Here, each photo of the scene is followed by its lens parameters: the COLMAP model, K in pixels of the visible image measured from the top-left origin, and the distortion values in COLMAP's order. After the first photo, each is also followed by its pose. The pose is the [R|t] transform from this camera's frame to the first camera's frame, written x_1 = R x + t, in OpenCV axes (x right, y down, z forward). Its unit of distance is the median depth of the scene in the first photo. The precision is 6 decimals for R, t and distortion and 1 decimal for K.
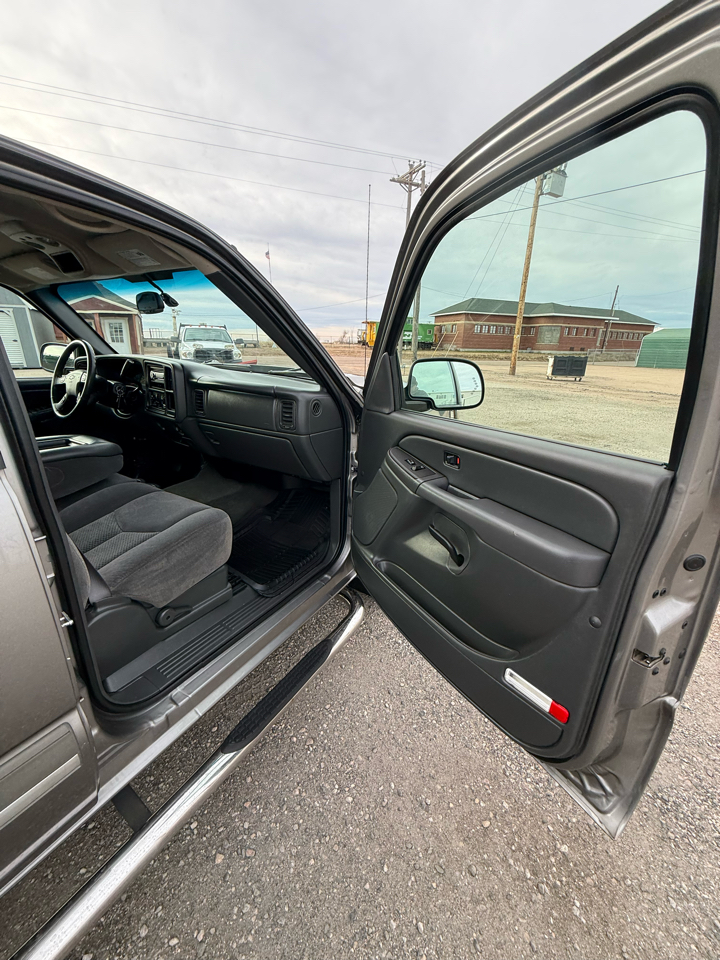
lens RADIAL K [[382.2, 0, 364.3], [0, 382.2, 482.7], [0, 0, 1]] dist [0.000678, 0.000101]
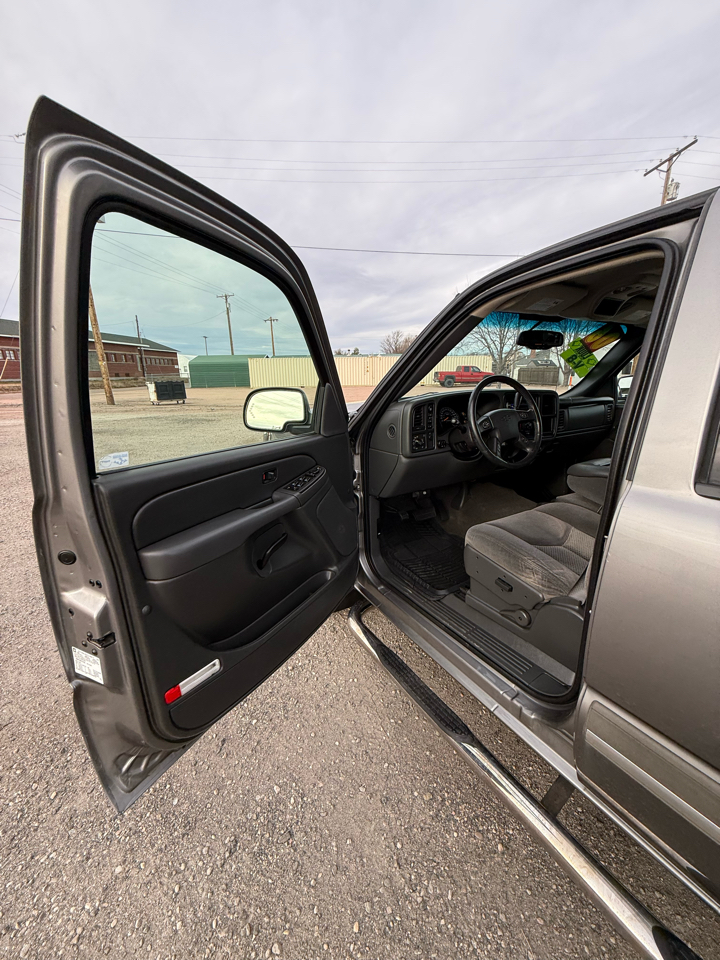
lens RADIAL K [[376.9, 0, 359.1], [0, 376.9, 484.8], [0, 0, 1]] dist [-0.002287, -0.000133]
pose [[0.472541, -0.278314, 0.836209, -0.154094], [0.320720, 0.938074, 0.130979, -0.030484], [-0.820880, 0.206296, 0.532540, 0.074590]]
